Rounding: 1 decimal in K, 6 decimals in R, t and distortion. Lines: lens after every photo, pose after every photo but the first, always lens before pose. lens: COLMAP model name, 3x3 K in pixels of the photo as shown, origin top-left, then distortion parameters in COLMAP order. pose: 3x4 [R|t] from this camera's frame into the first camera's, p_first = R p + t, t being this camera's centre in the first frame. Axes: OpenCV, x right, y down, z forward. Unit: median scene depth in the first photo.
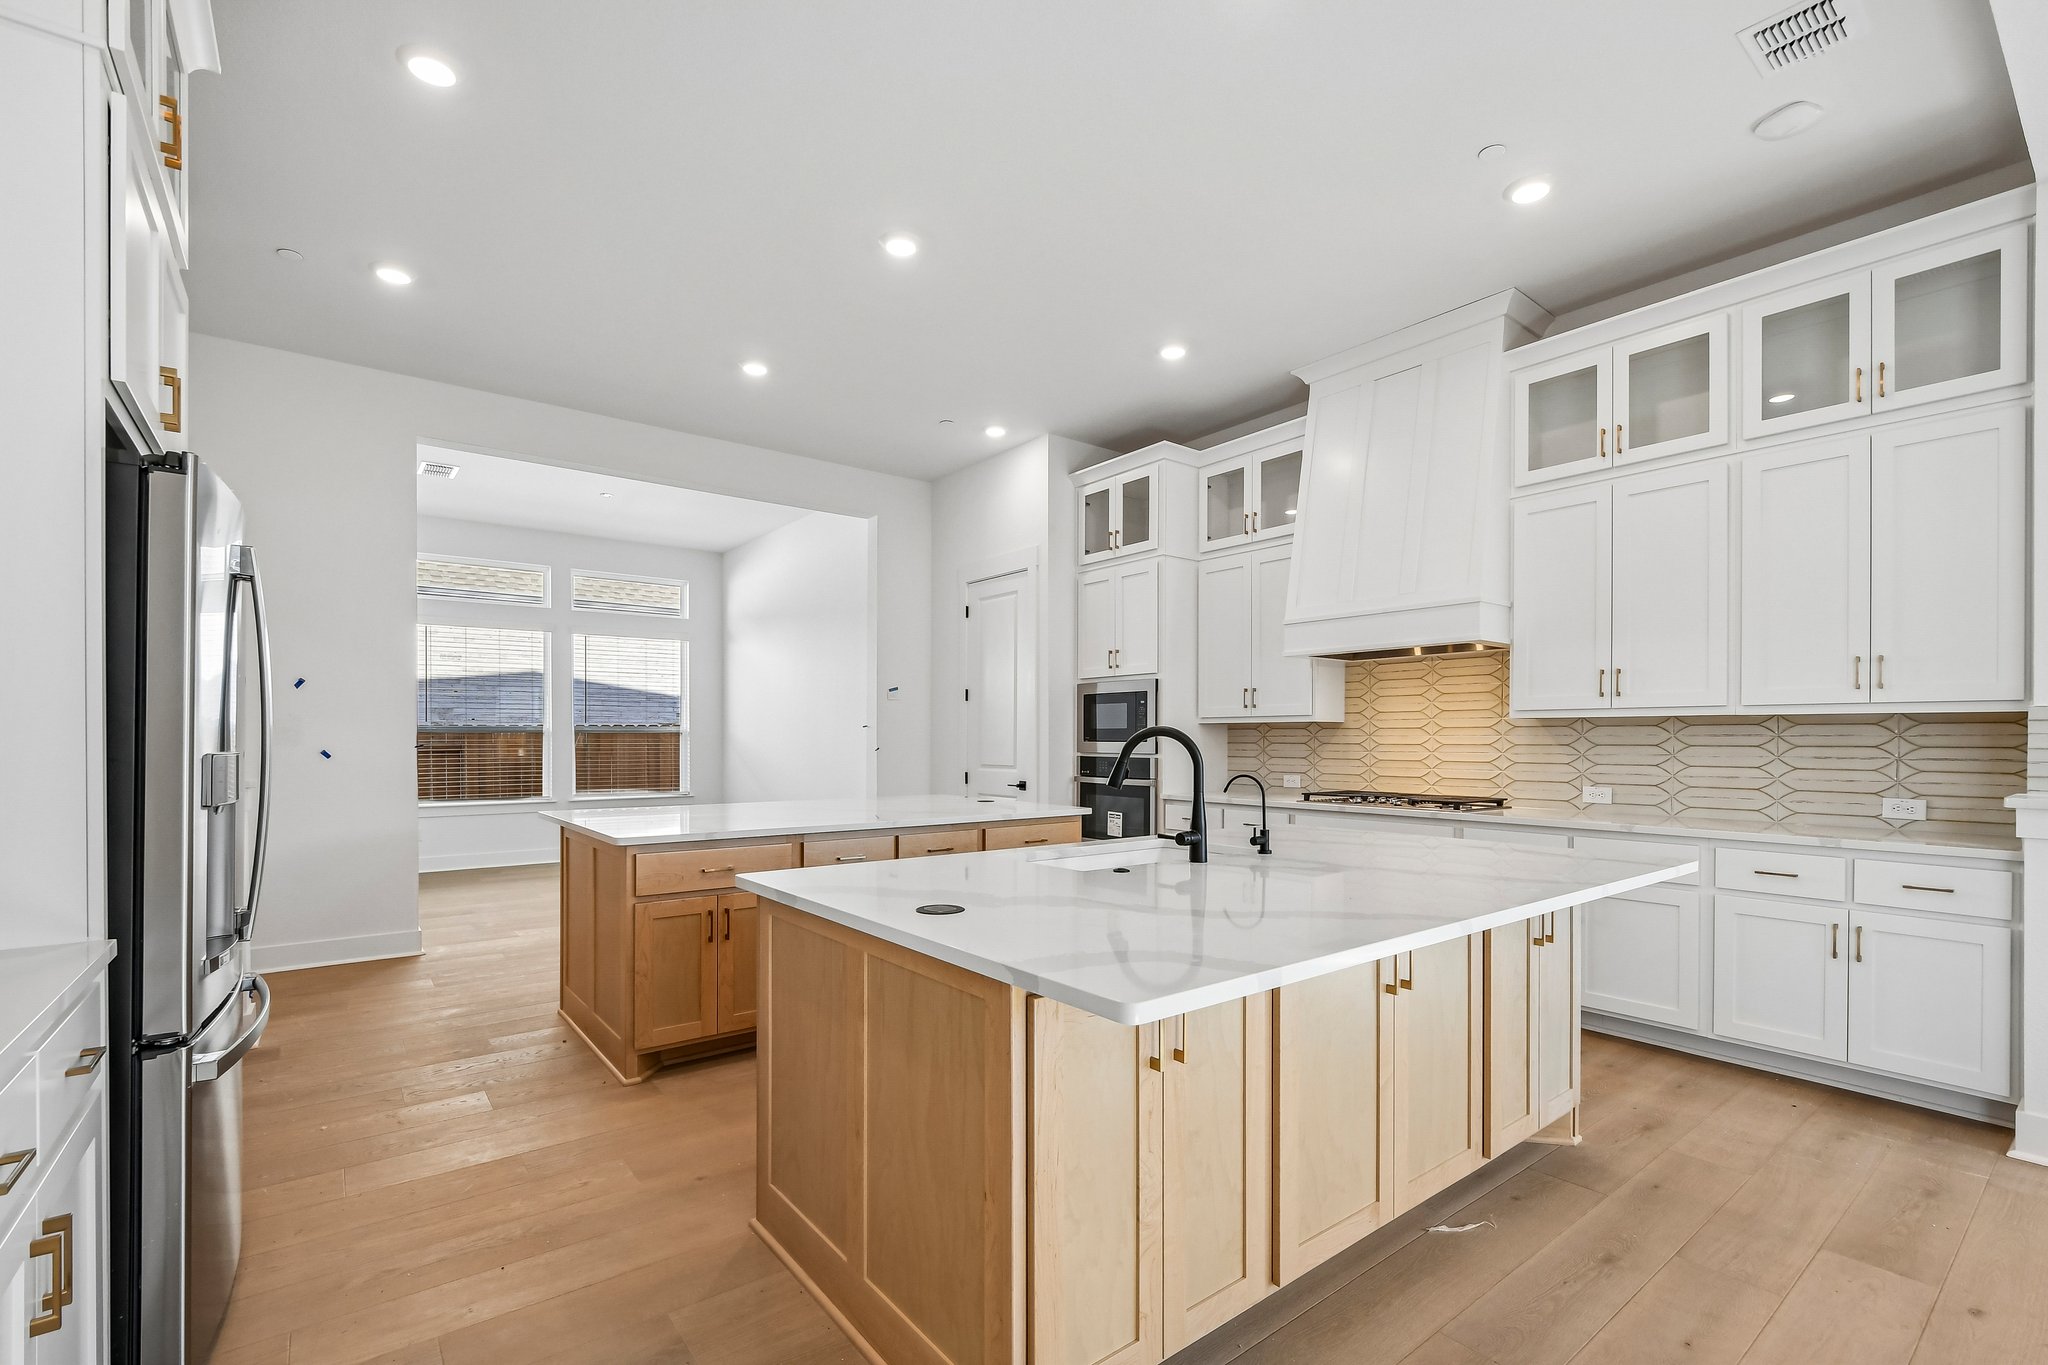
lens RADIAL K [[904.1, 0, 1024.7], [0, 904.1, 738.5], [0, 0, 1]] dist [0.000006, -0.010770]
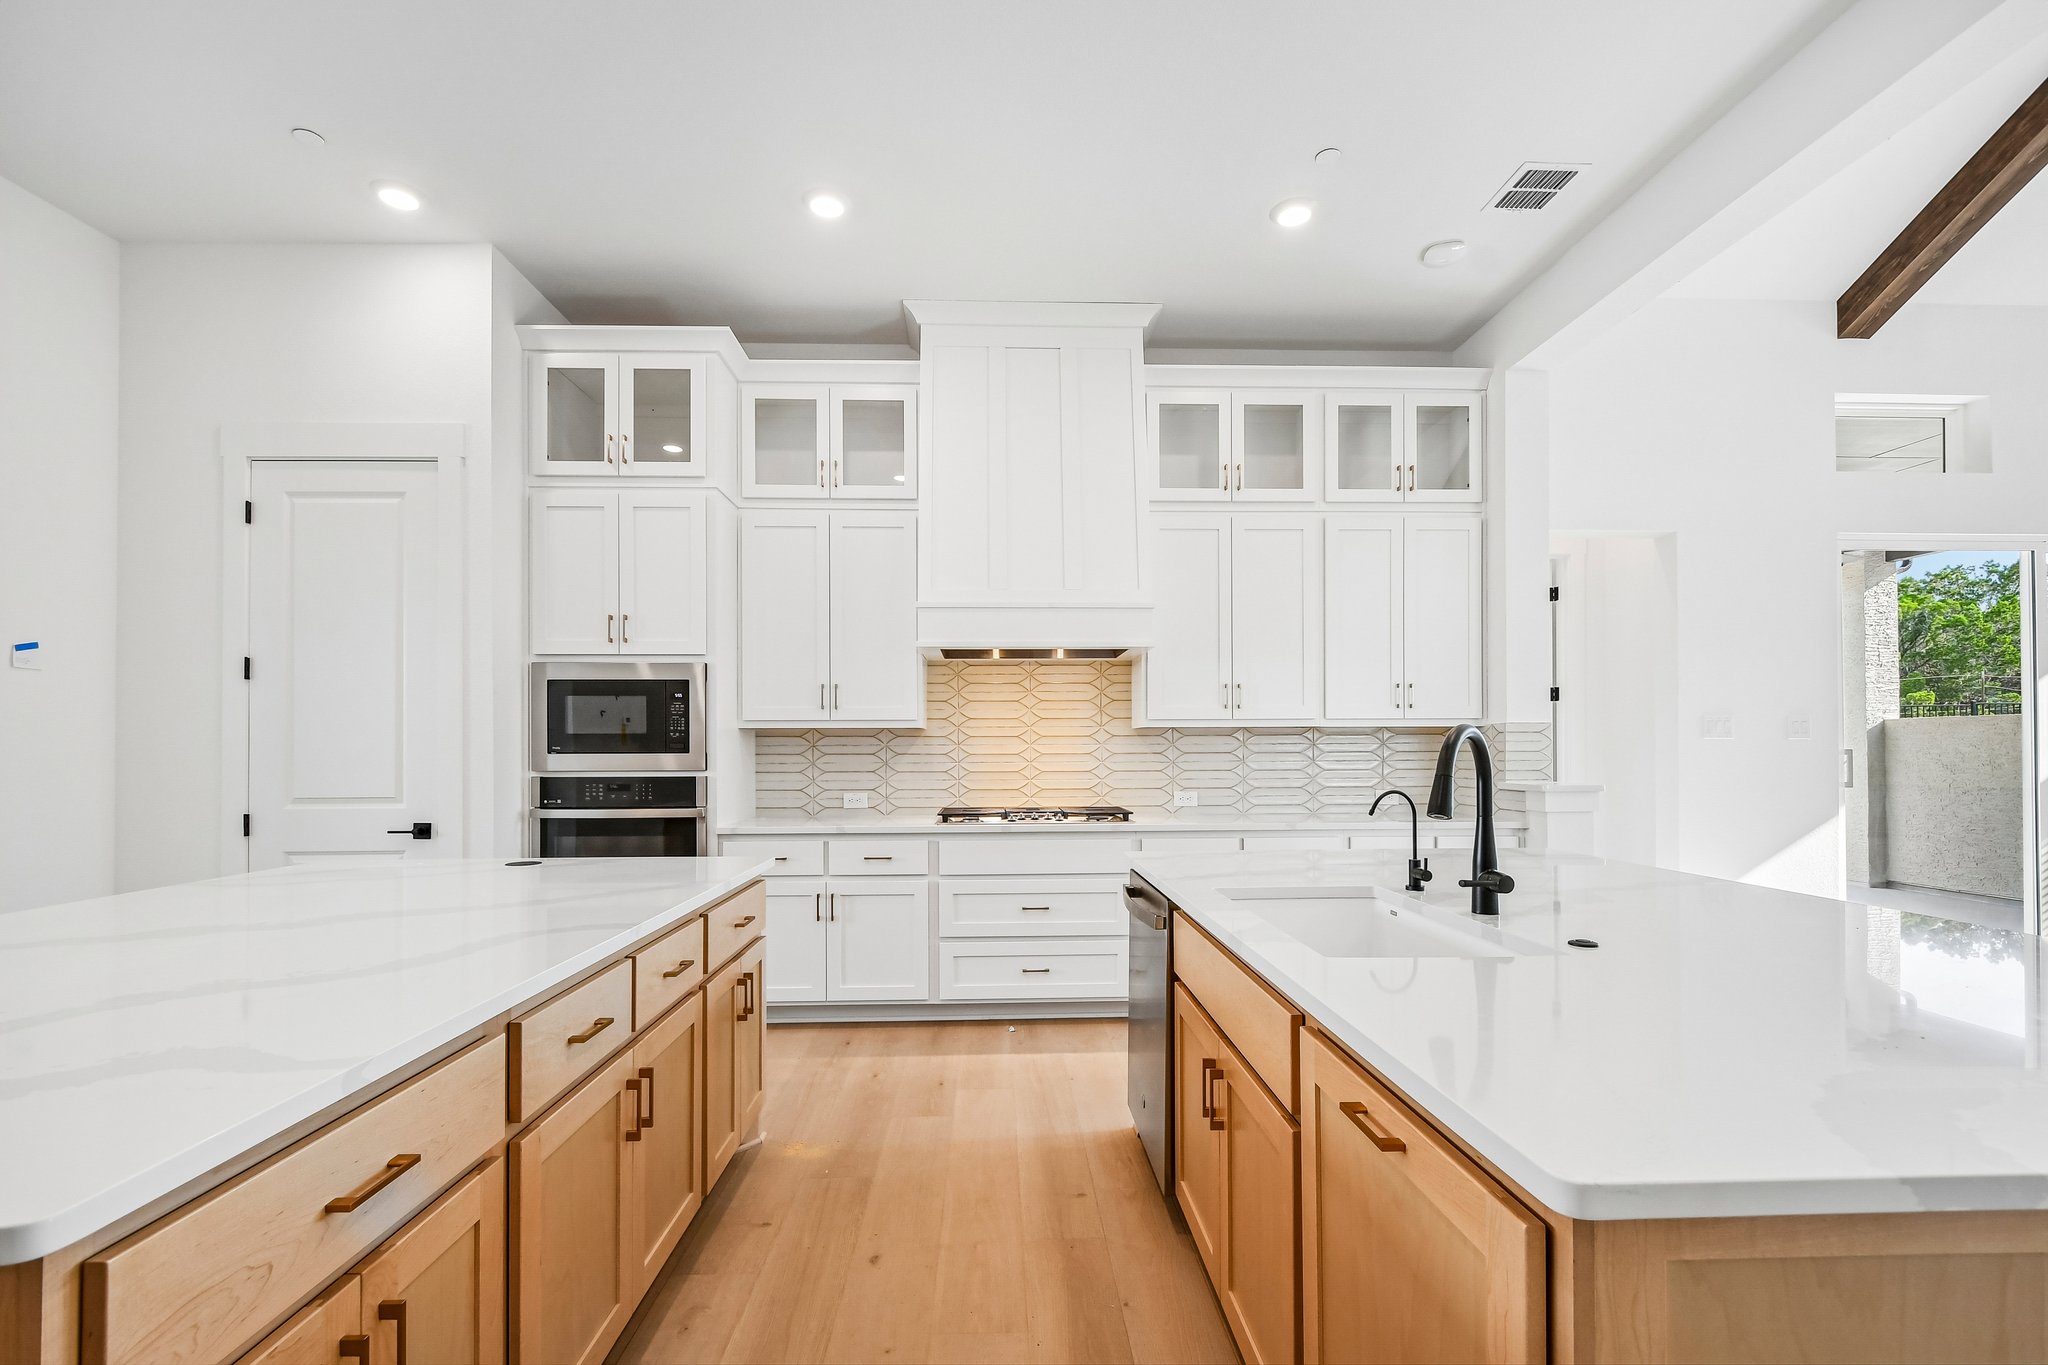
lens RADIAL K [[929.3, 0, 1026.6], [0, 929.3, 739.7], [0, 0, 1]] dist [0.001046, -0.000129]
pose [[0.580876, 0.003872, 0.813983, -0.333729], [0.004415, 0.999959, -0.007908, -0.000623], [-0.813980, 0.008187, 0.580836, 0.431396]]
